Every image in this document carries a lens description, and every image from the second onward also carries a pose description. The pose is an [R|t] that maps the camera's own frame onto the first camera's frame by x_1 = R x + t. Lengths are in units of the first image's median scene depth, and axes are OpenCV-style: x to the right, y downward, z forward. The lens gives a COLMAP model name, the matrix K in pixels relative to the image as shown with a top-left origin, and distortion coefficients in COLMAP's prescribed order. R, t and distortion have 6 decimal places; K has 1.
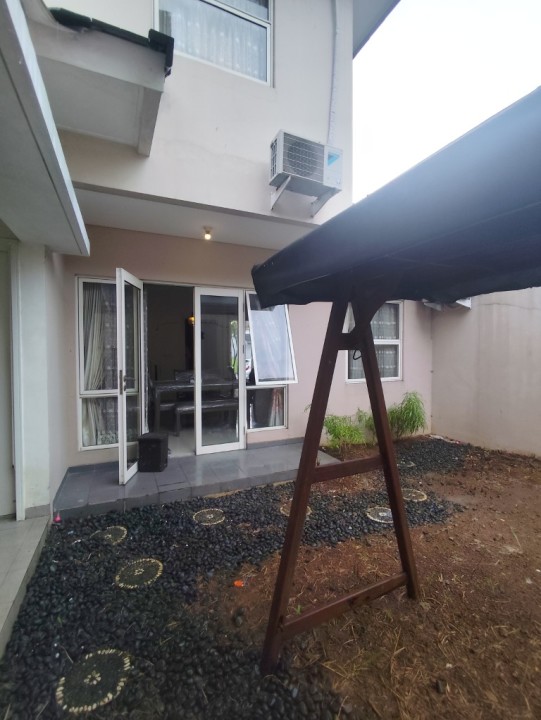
lens RADIAL K [[329.5, 0, 272.1], [0, 329.5, 359.2], [0, 0, 1]] dist [-0.003234, 0.000404]
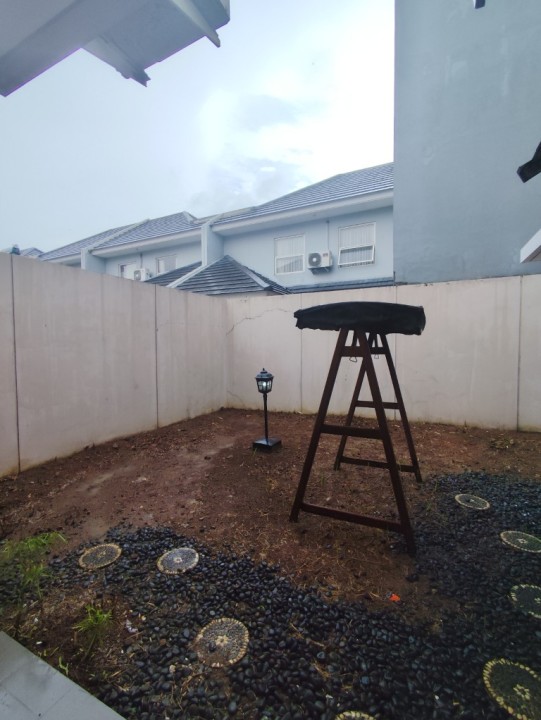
lens RADIAL K [[329.5, 0, 270.4], [0, 329.5, 356.4], [0, 0, 1]] dist [-0.003234, 0.000404]
pose [[-0.637899, -0.022067, 0.769804, -0.567705], [0.024577, 0.998497, 0.048988, -0.089448], [-0.769728, 0.050169, -0.636398, 1.762862]]
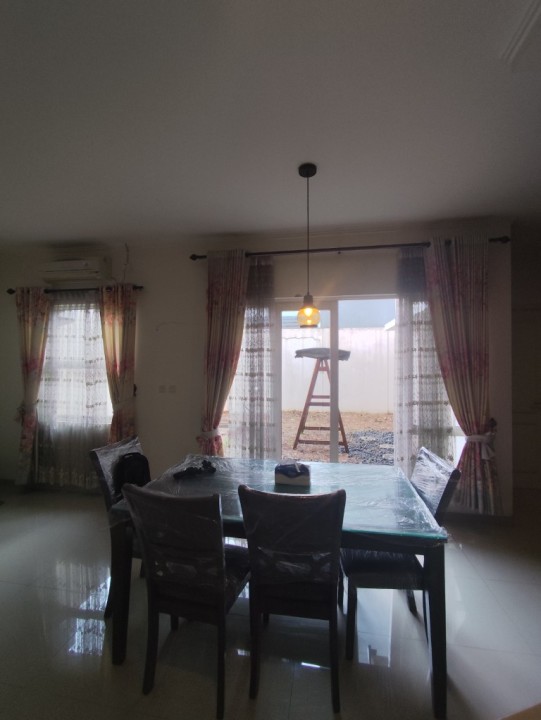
lens RADIAL K [[329.5, 0, 268.7], [0, 329.5, 353.7], [0, 0, 1]] dist [-0.003234, 0.000404]
pose [[-0.827223, 0.013332, 0.561715, -1.023698], [0.012822, 0.999906, -0.004850, -0.163293], [-0.561727, 0.003190, -0.827317, 3.321838]]
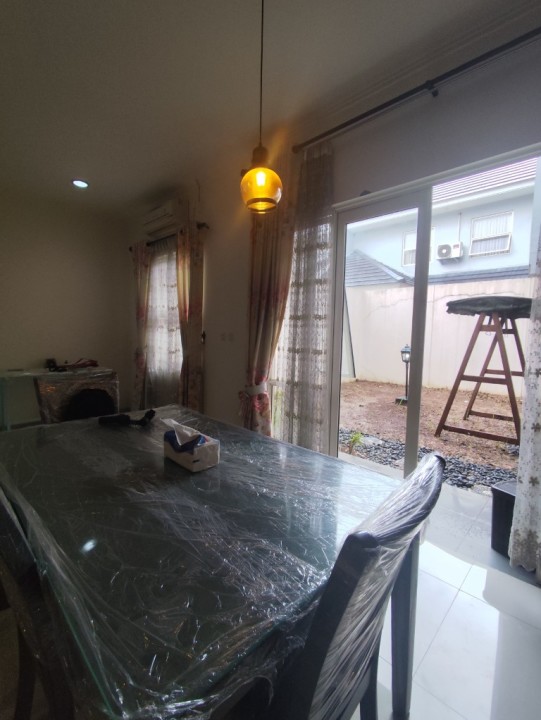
lens RADIAL K [[329.5, 0, 270.1], [0, 329.5, 355.7], [0, 0, 1]] dist [-0.003234, 0.000404]
pose [[-0.370074, -0.073347, 0.926102, -1.116286], [0.000408, 0.996865, 0.079114, -0.034045], [-0.929002, 0.029656, -0.368884, 2.610791]]
